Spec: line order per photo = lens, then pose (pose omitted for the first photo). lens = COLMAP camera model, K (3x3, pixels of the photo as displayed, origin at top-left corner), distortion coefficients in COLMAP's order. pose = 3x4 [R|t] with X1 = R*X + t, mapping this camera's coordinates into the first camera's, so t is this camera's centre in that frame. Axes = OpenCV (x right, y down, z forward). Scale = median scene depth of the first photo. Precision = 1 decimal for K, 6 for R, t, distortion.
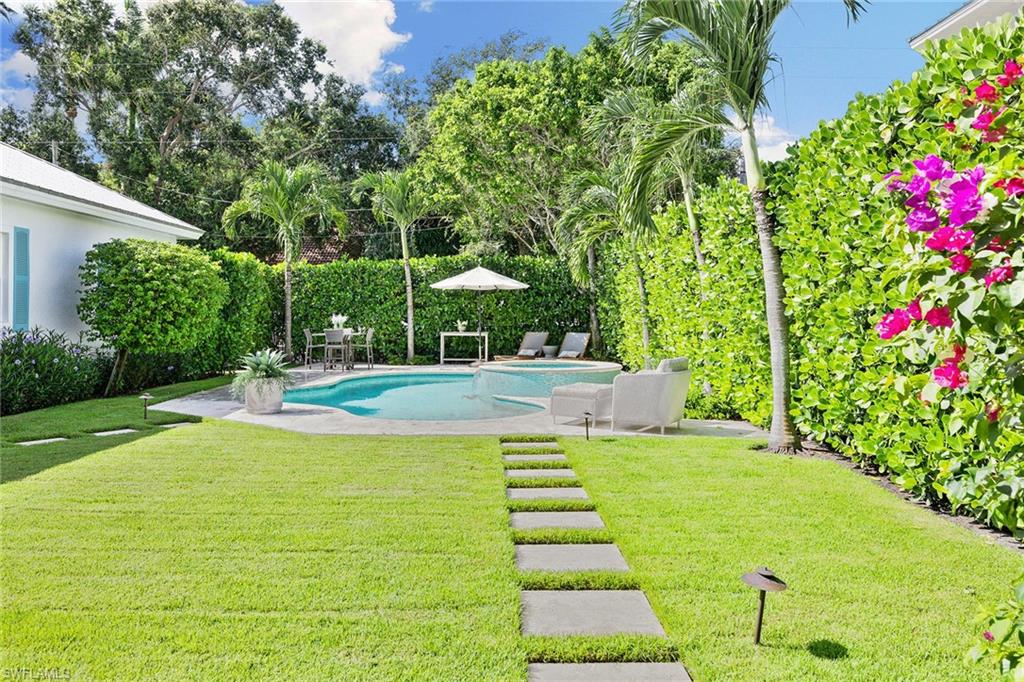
lens RADIAL K [[782.8, 0, 511.3], [0, 782.8, 310.0], [0, 0, 1]] dist [-0.012763, -0.000922]
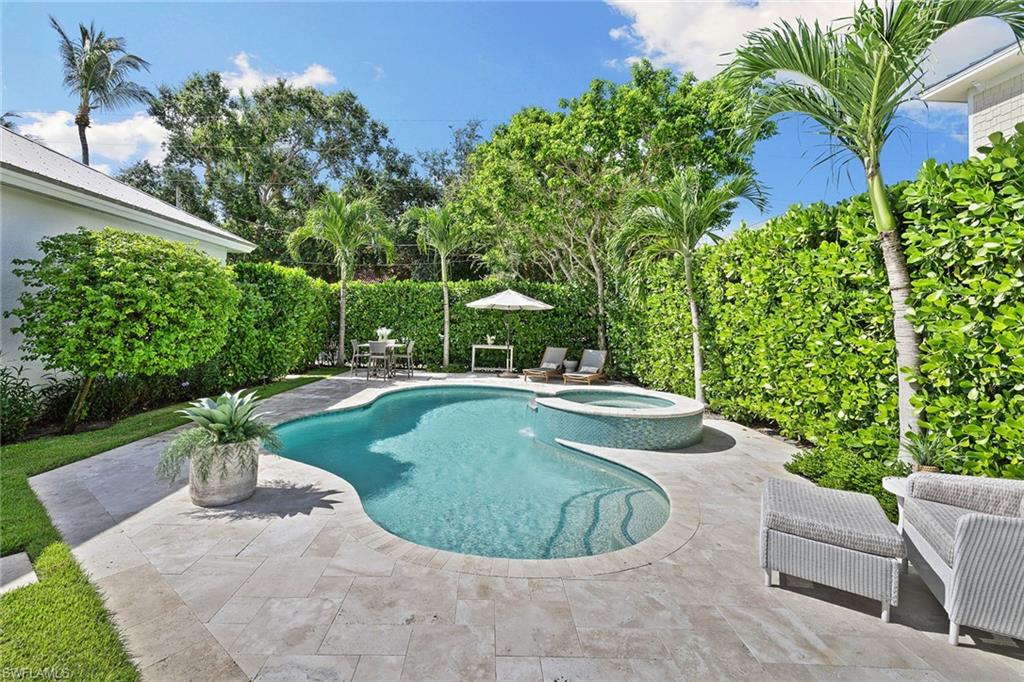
lens RADIAL K [[437.8, 0, 504.5], [0, 437.8, 315.1], [0, 0, 1]] dist [0.000349, 0.000044]
pose [[0.999276, 0.031347, 0.021544, -0.057609], [-0.030967, 0.999362, -0.017780, -0.005714], [-0.022088, 0.017100, 0.999610, 0.342910]]
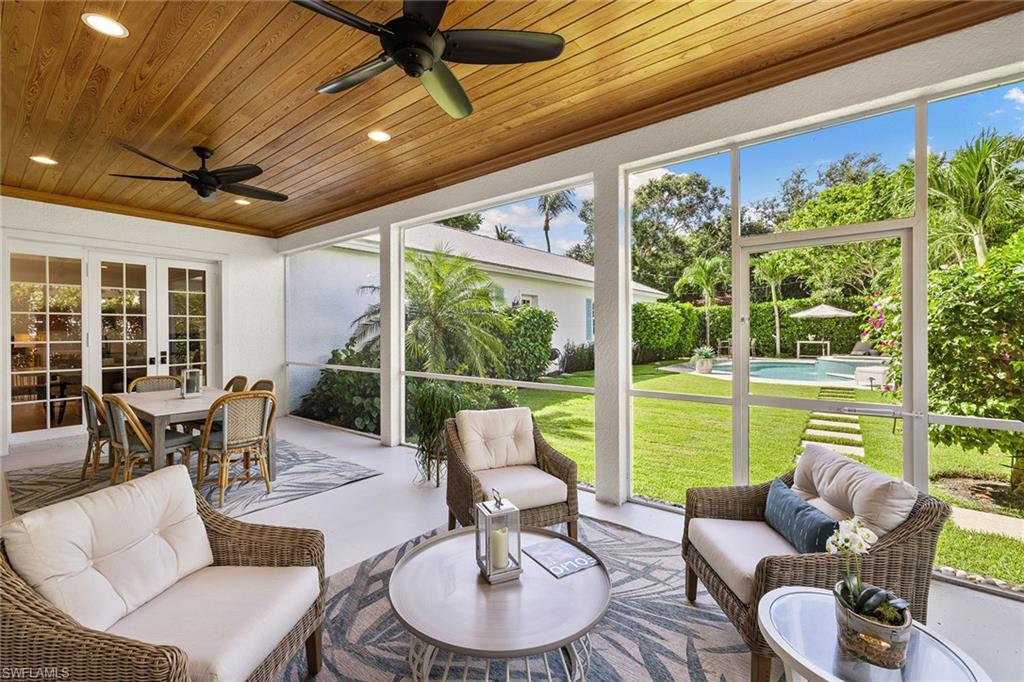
lens RADIAL K [[434.8, 0, 503.7], [0, 434.8, 331.9], [0, 0, 1]] dist [0.001513, 0.000083]
pose [[0.767488, -0.004657, -0.641047, 0.034610], [0.008876, 0.999955, 0.003362, -0.002240], [0.641002, -0.008270, 0.767494, -0.217072]]
